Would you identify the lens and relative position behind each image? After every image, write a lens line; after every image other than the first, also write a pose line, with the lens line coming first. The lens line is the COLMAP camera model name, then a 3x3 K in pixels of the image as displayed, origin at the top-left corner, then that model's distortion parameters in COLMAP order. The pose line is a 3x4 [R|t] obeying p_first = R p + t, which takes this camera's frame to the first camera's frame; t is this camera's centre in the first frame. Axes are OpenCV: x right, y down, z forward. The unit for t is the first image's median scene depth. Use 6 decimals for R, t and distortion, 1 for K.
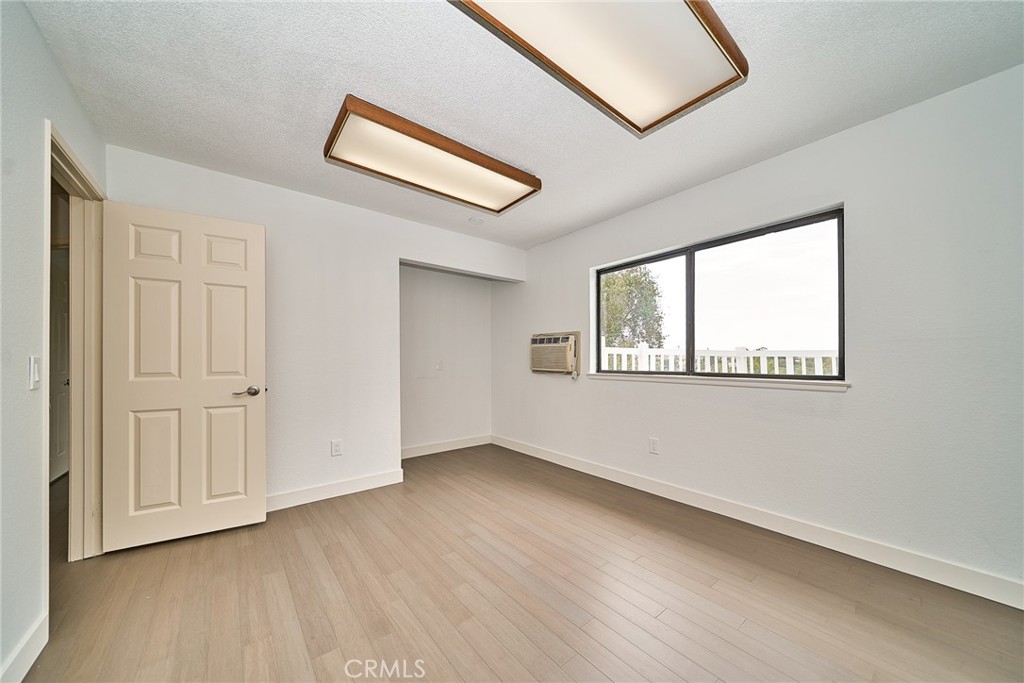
lens RADIAL K [[357.4, 0, 508.6], [0, 357.4, 356.6], [0, 0, 1]] dist [0.000280, -0.000030]
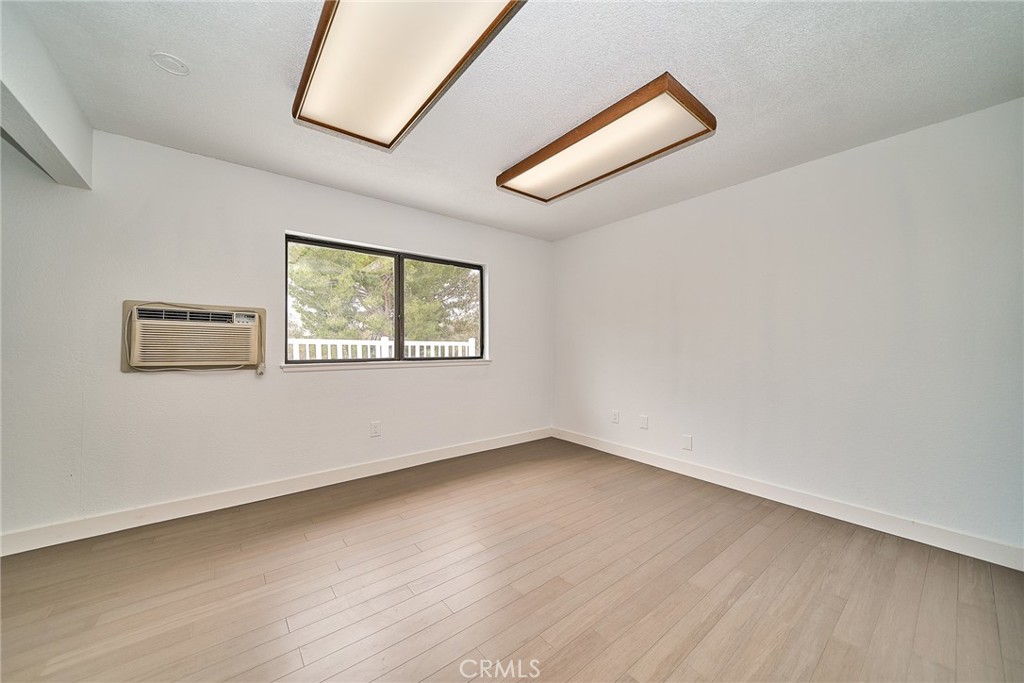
lens RADIAL K [[356.4, 0, 503.3], [0, 356.4, 343.1], [0, 0, 1]] dist [0.000140, -0.000022]
pose [[0.012145, 0.009391, 0.999882, -0.545260], [-0.012252, 0.999882, -0.009242, 0.000317], [-0.999851, -0.012139, 0.012259, 0.517262]]
